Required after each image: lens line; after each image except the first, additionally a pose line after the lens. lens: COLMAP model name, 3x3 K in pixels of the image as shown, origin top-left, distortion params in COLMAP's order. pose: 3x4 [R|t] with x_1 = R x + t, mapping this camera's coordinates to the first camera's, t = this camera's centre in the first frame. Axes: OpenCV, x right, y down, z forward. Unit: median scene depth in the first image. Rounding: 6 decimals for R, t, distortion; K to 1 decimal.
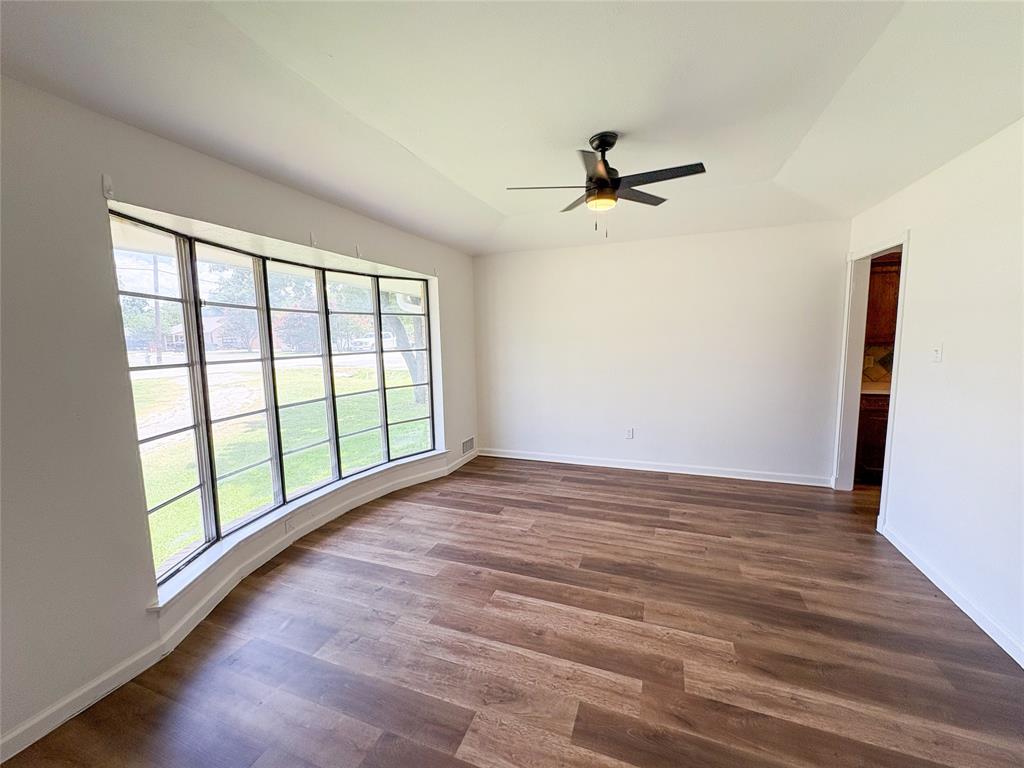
lens RADIAL K [[406.6, 0, 512.3], [0, 406.6, 385.1], [0, 0, 1]] dist [-0.000011, -0.000103]
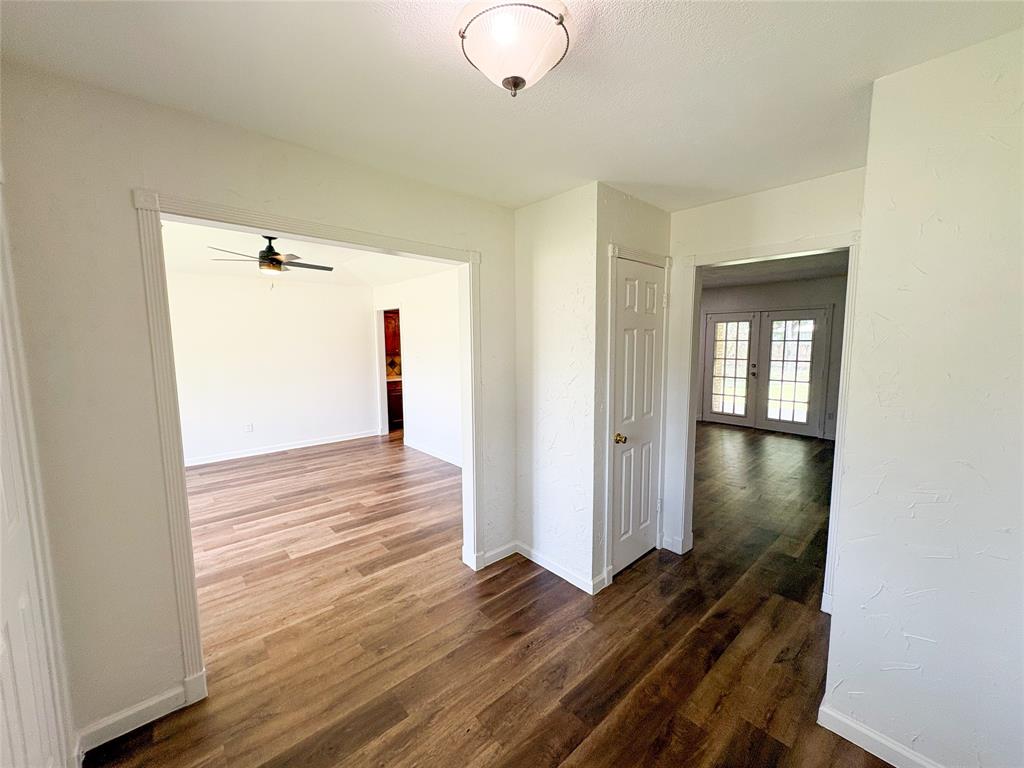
lens RADIAL K [[406.6, 0, 512.3], [0, 406.6, 385.1], [0, 0, 1]] dist [-0.000011, -0.000103]
pose [[0.464009, -0.075843, 0.882578, -0.799265], [0.099682, 0.994470, 0.033051, 0.050467], [-0.880204, 0.072641, 0.469004, -0.586344]]
